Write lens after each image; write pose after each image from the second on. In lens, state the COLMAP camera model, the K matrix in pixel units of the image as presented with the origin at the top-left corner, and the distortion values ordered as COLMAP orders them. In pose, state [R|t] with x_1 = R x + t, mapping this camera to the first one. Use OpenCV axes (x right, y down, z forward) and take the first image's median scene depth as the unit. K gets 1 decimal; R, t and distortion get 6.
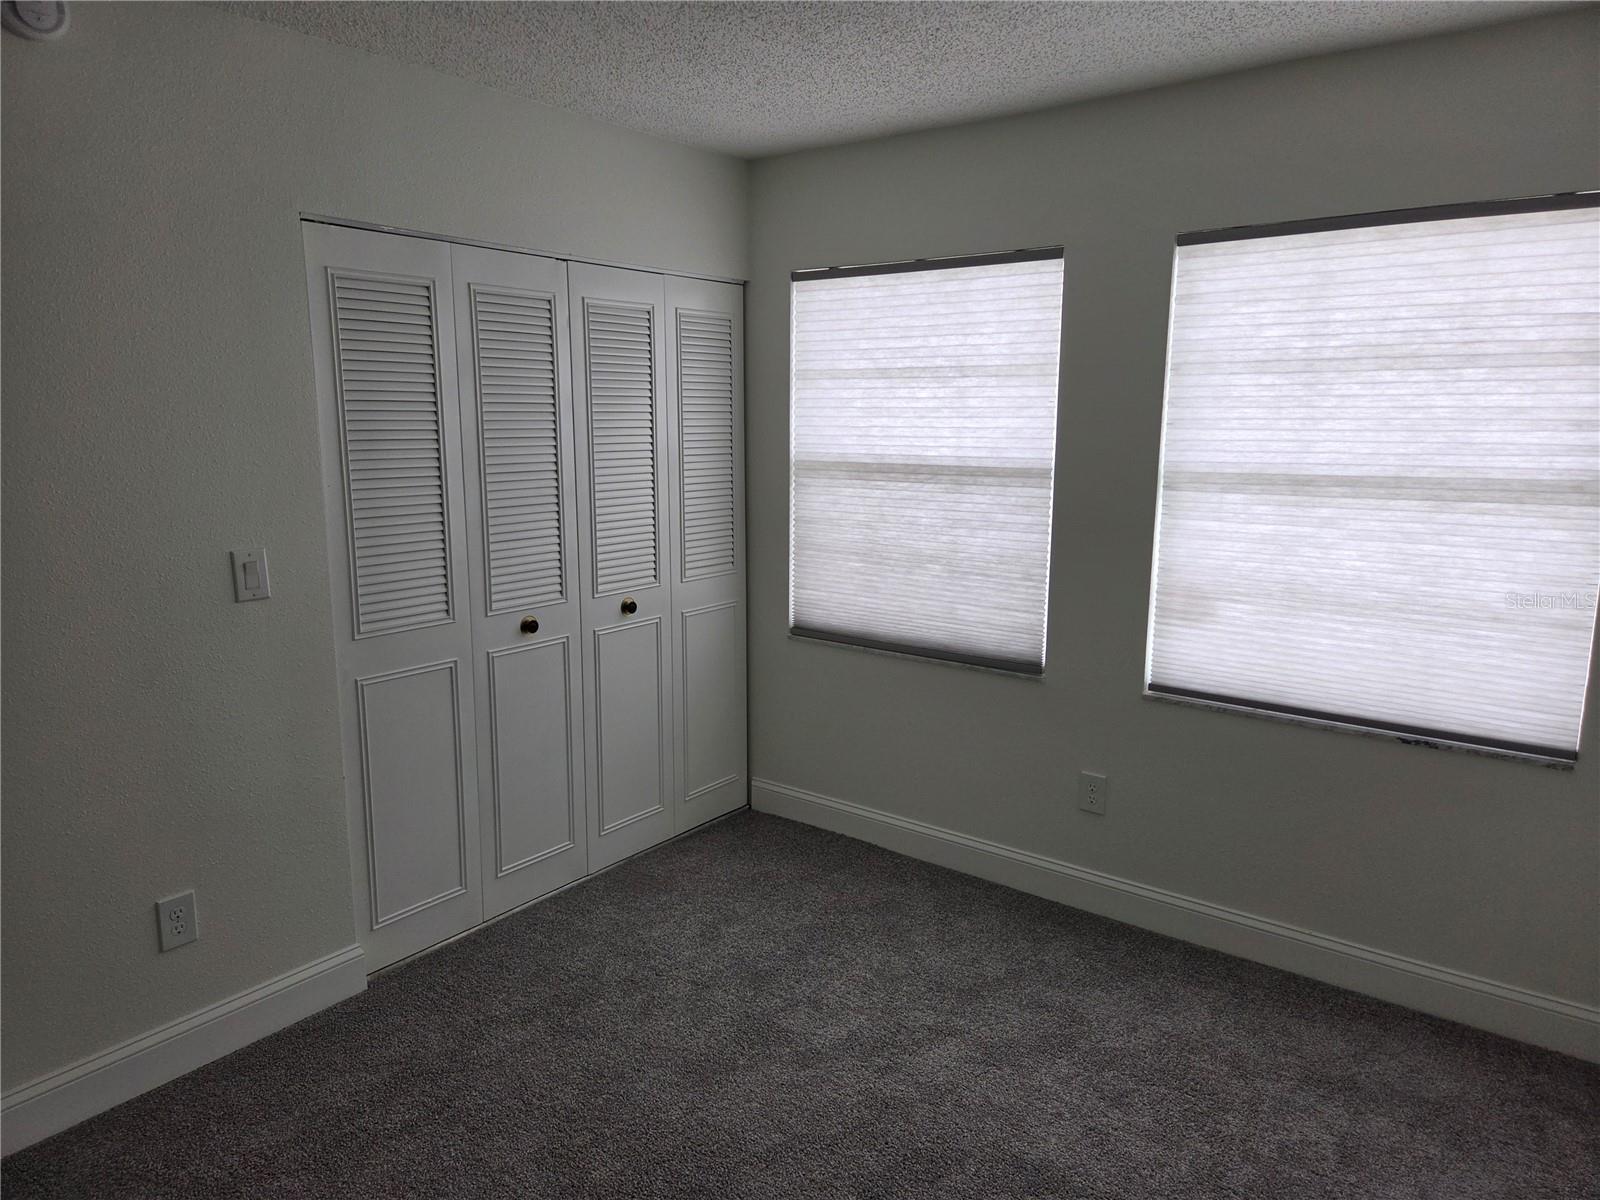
lens RADIAL K [[1071.2, 0, 786.9], [0, 1071.2, 591.7], [0, 0, 1]] dist [0.069324, -0.048748]
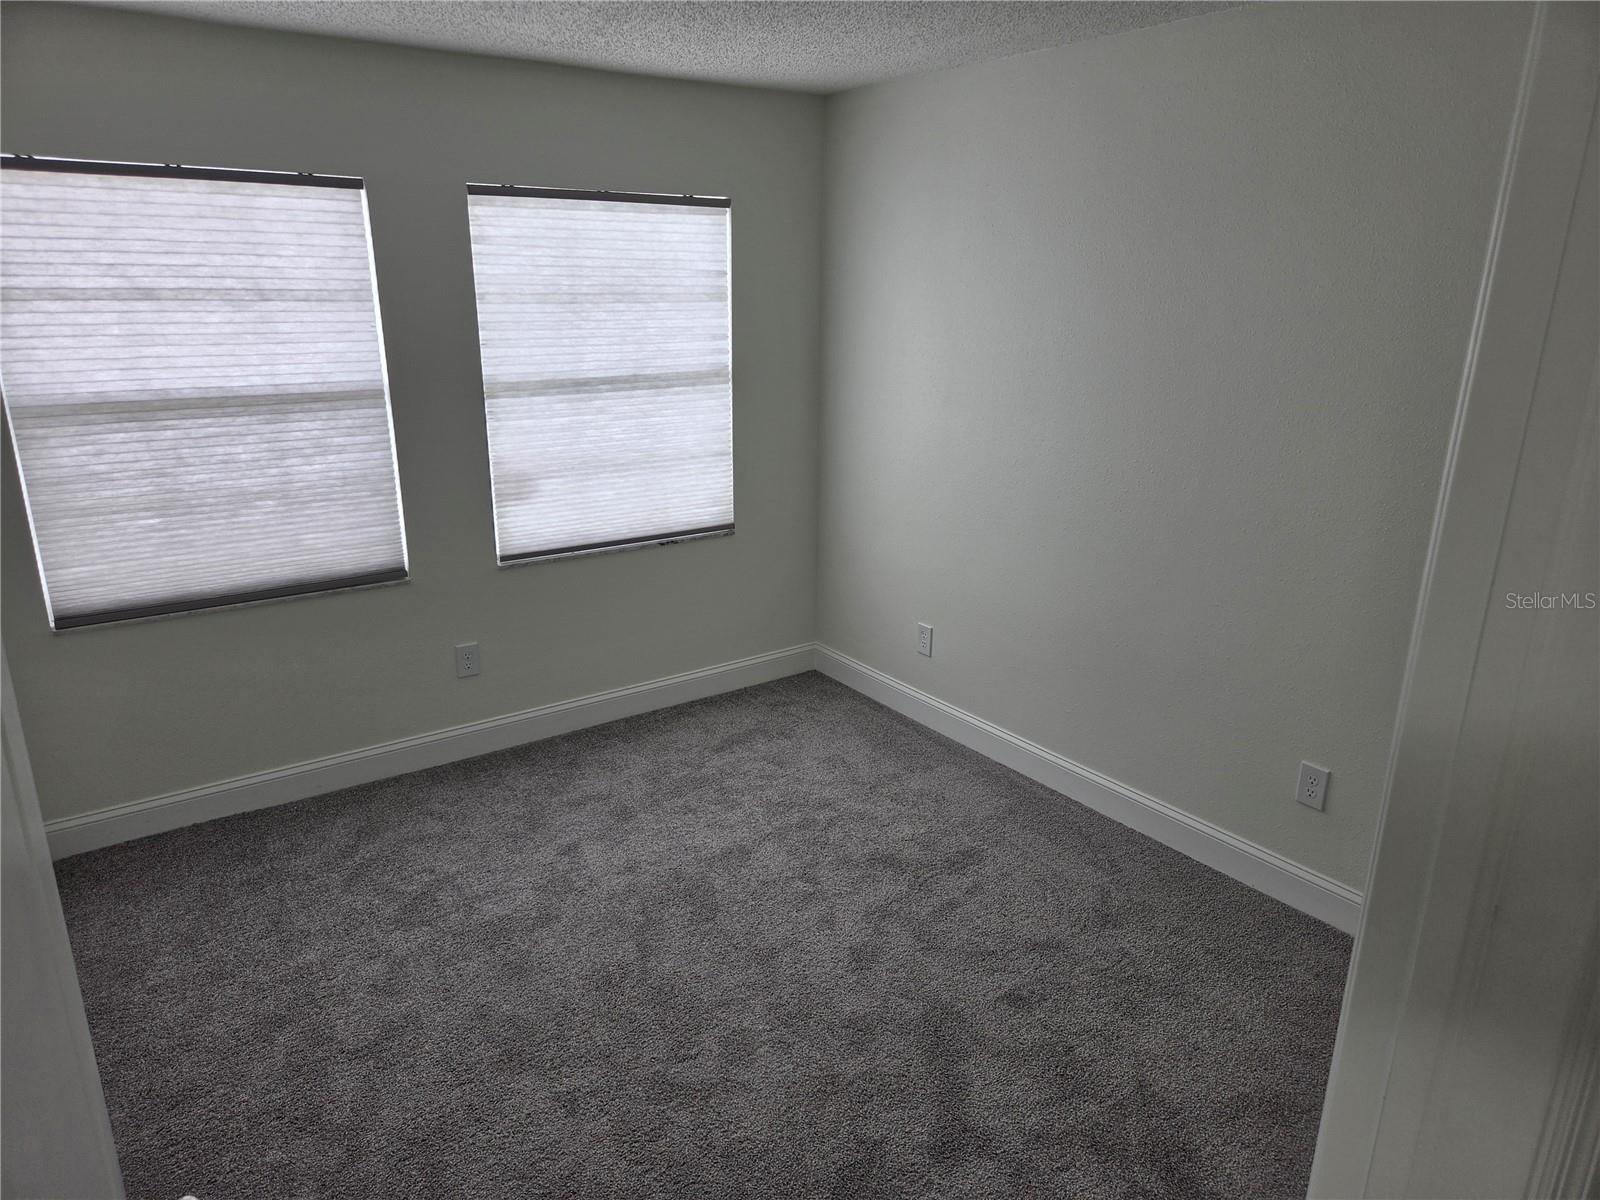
lens RADIAL K [[1071.2, 0, 795.9], [0, 1071.2, 615.8], [0, 0, 1]] dist [0.069324, -0.048748]
pose [[0.289727, -0.287144, 0.913021, -0.740970], [0.160081, 0.955036, 0.249560, -0.108147], [-0.943627, 0.073853, 0.322666, 0.287308]]
